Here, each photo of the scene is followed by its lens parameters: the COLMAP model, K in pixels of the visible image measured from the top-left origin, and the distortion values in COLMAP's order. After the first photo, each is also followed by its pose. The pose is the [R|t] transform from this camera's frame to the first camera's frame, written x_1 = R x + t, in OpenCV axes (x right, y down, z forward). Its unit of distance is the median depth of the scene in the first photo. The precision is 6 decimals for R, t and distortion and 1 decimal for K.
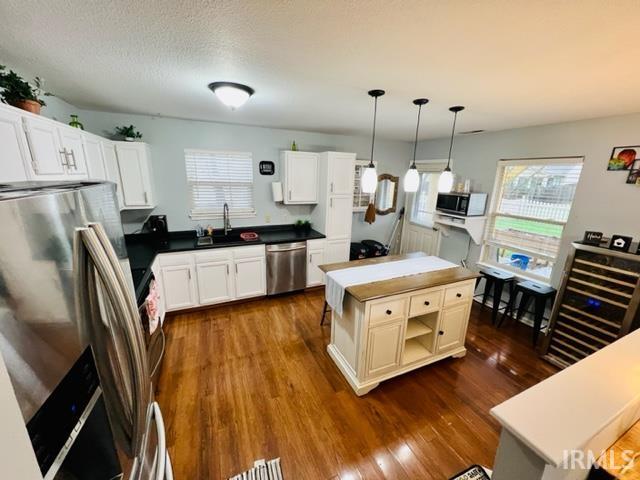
lens RADIAL K [[252.8, 0, 321.8], [0, 252.8, 240.5], [0, 0, 1]] dist [-0.001044, 0.000535]
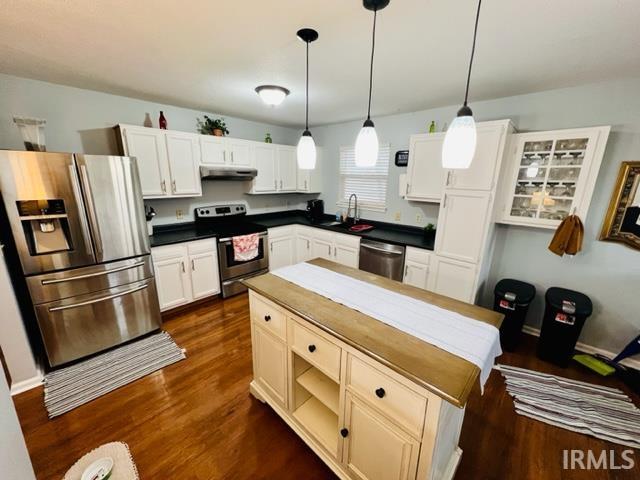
lens RADIAL K [[252.8, 0, 320.2], [0, 252.8, 240.7], [0, 0, 1]] dist [-0.001044, 0.000535]
pose [[0.380765, 0.207869, -0.901004, 0.591319], [-0.244453, 0.962366, 0.118719, -0.048646], [0.891774, 0.175049, 0.417250, 0.467133]]
